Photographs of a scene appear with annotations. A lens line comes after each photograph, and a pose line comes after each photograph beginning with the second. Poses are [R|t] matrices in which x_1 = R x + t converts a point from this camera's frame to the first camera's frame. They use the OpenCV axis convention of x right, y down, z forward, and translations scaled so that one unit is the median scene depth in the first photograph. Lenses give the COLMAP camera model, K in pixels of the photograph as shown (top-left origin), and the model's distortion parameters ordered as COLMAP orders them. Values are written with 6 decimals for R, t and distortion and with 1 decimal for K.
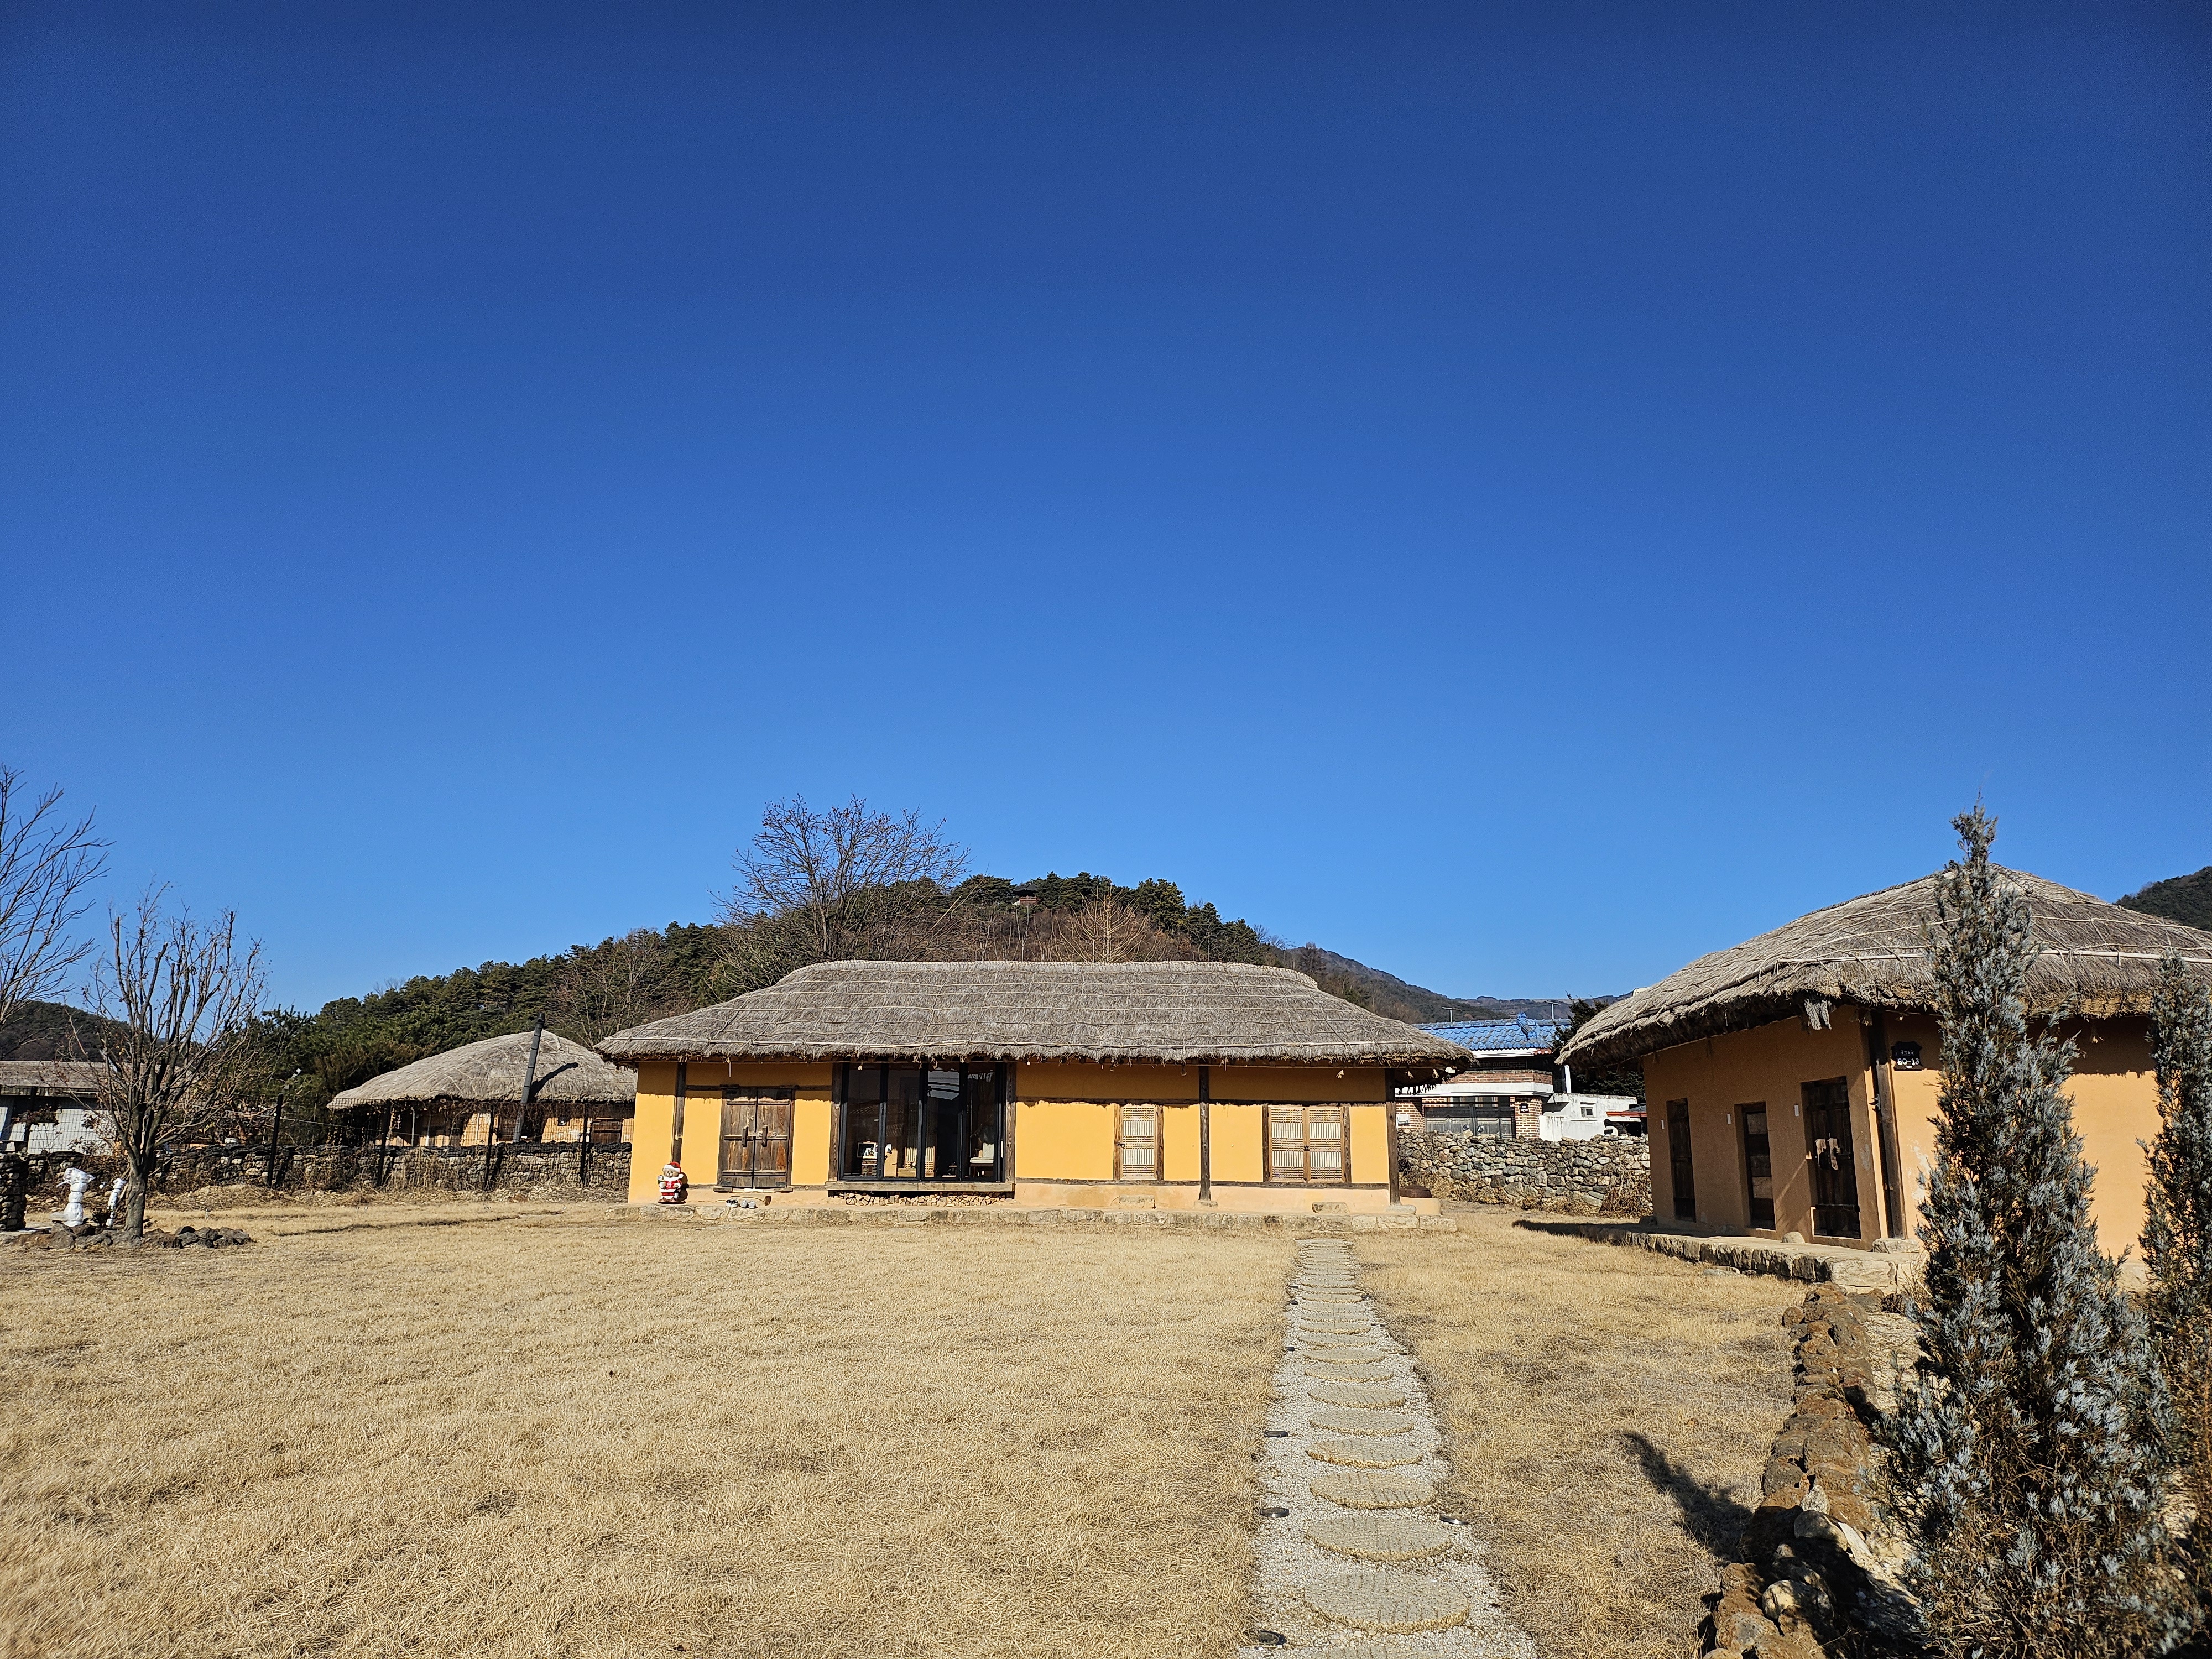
lens RADIAL K [[1547.3, 0, 1093.5], [0, 1547.3, 827.9], [0, 0, 1]] dist [0.067873, -0.069858]
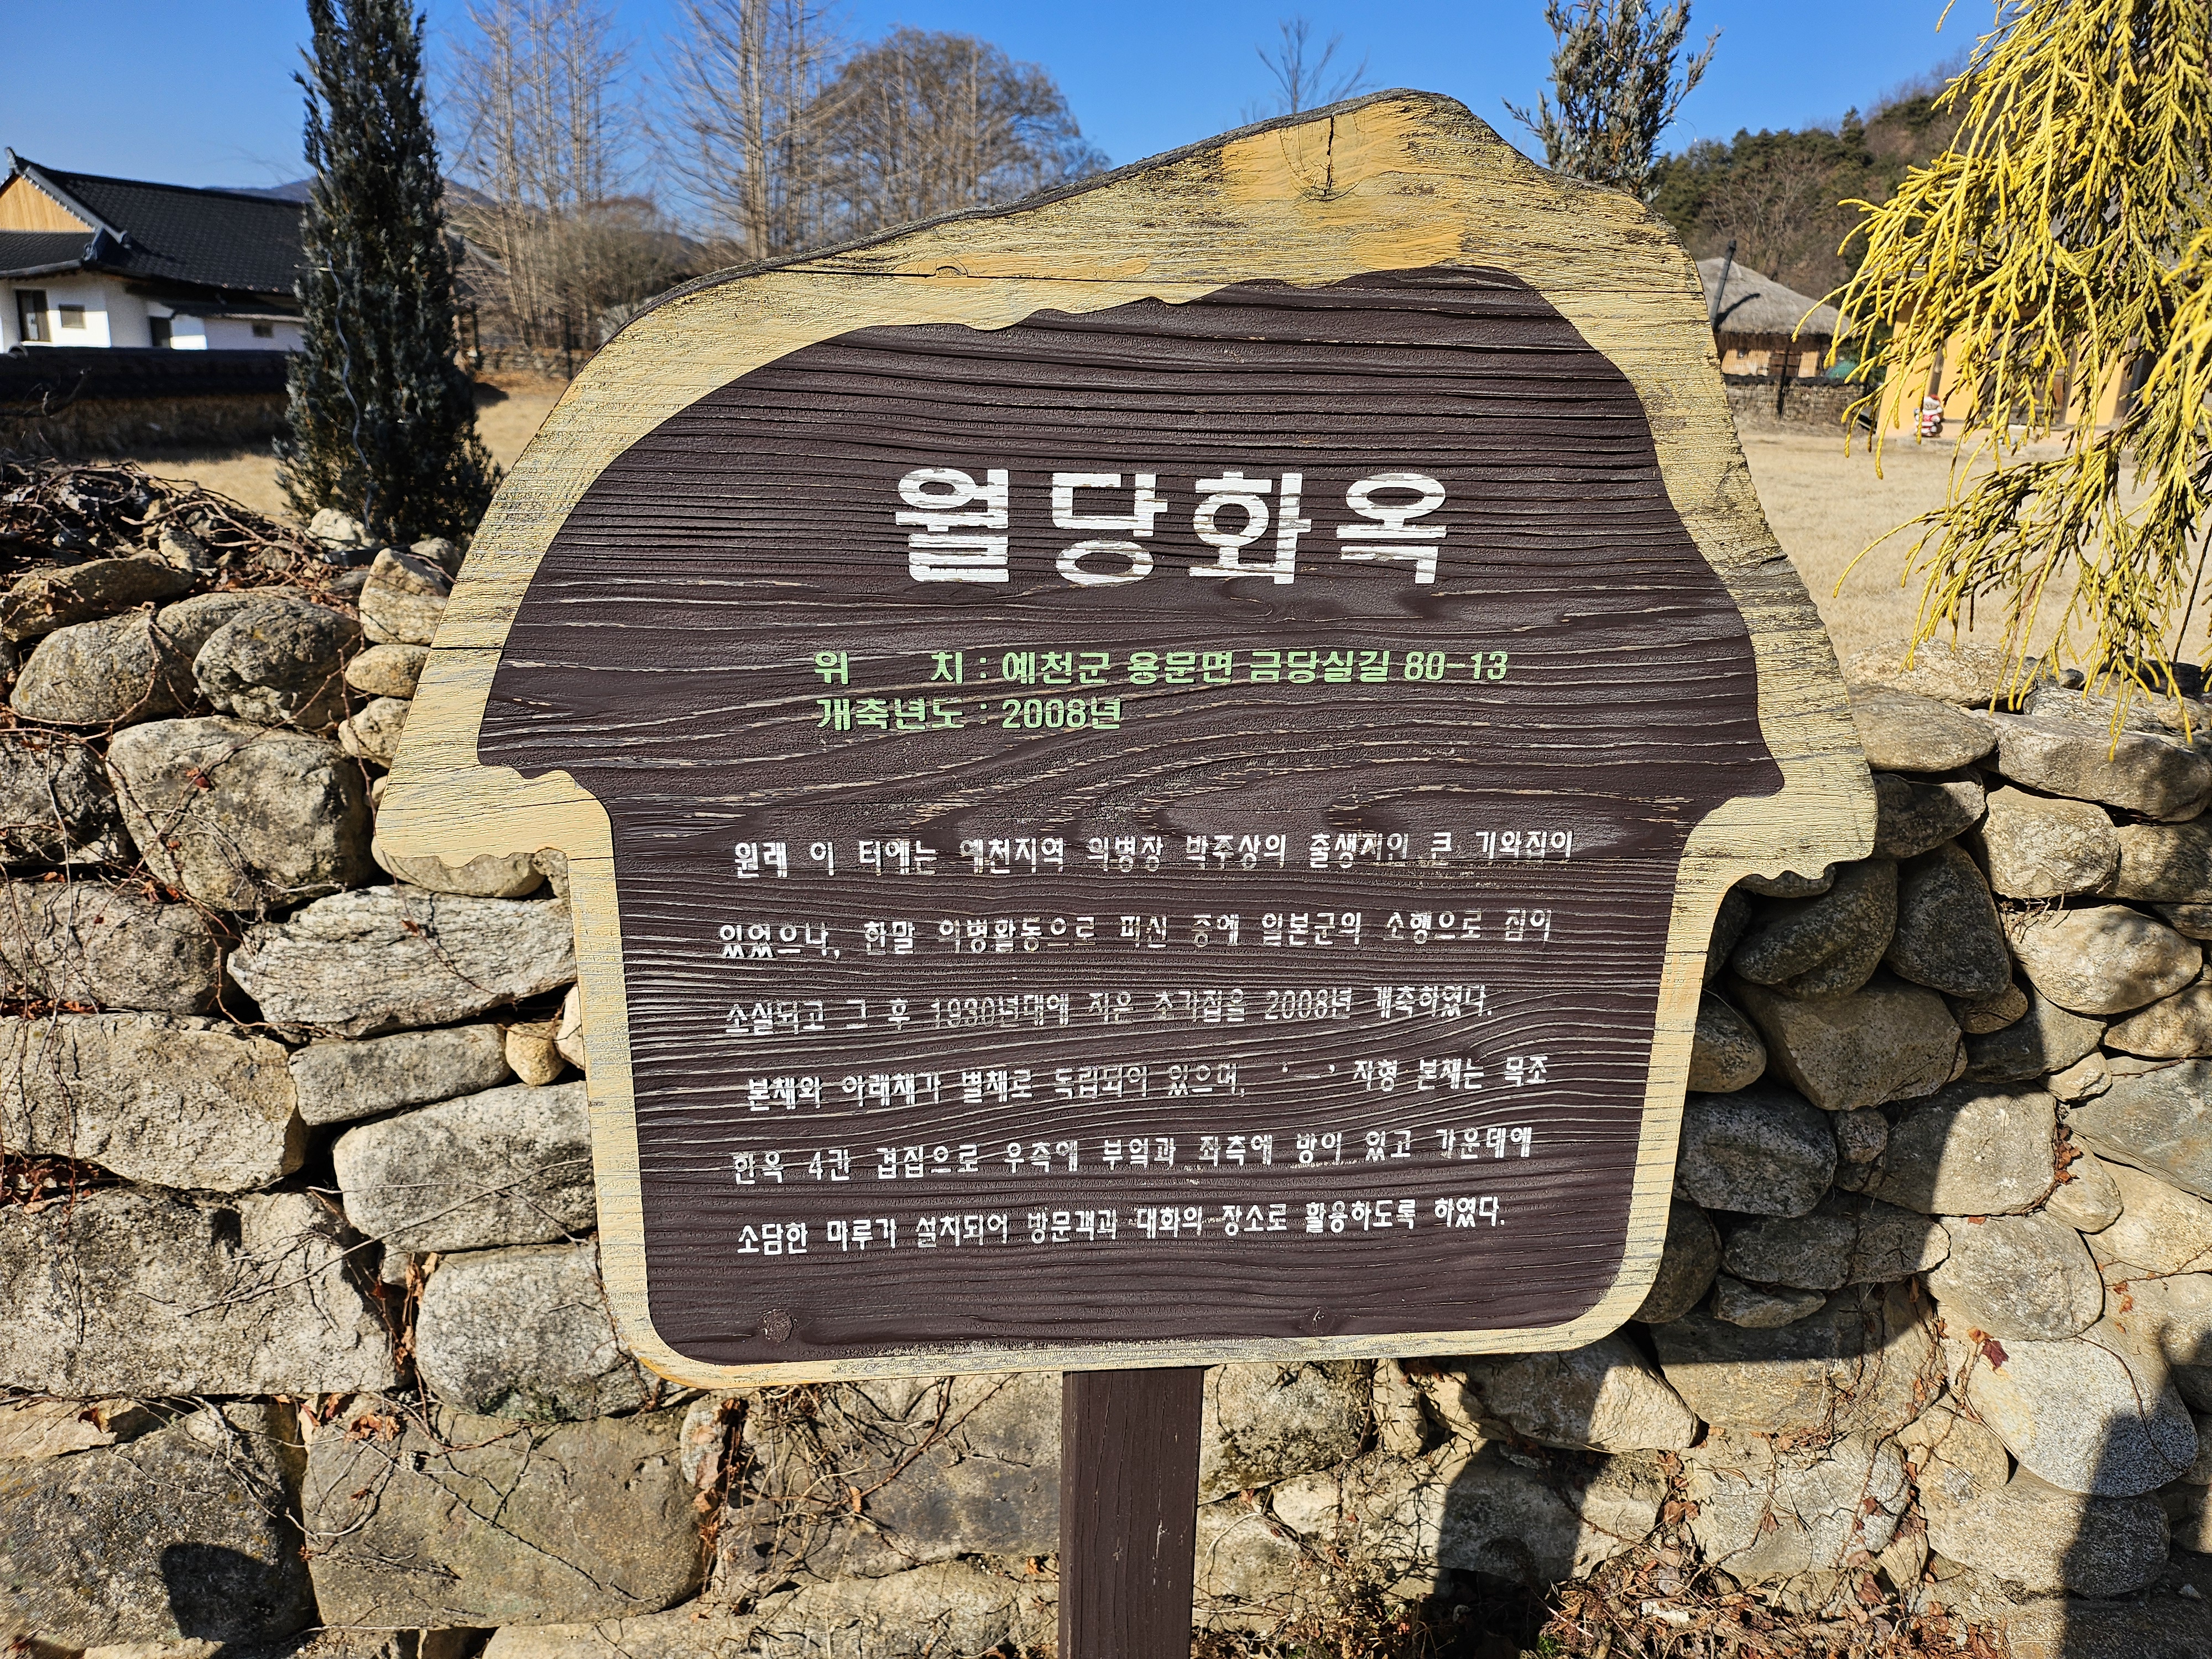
lens RADIAL K [[1547.3, 0, 1093.5], [0, 1547.3, 827.9], [0, 0, 1]] dist [0.067873, -0.069858]
pose [[0.814457, 0.183153, -0.550558, -0.101380], [0.089575, 0.897807, 0.431182, -0.017060], [0.573268, -0.400496, 0.714820, -0.130798]]
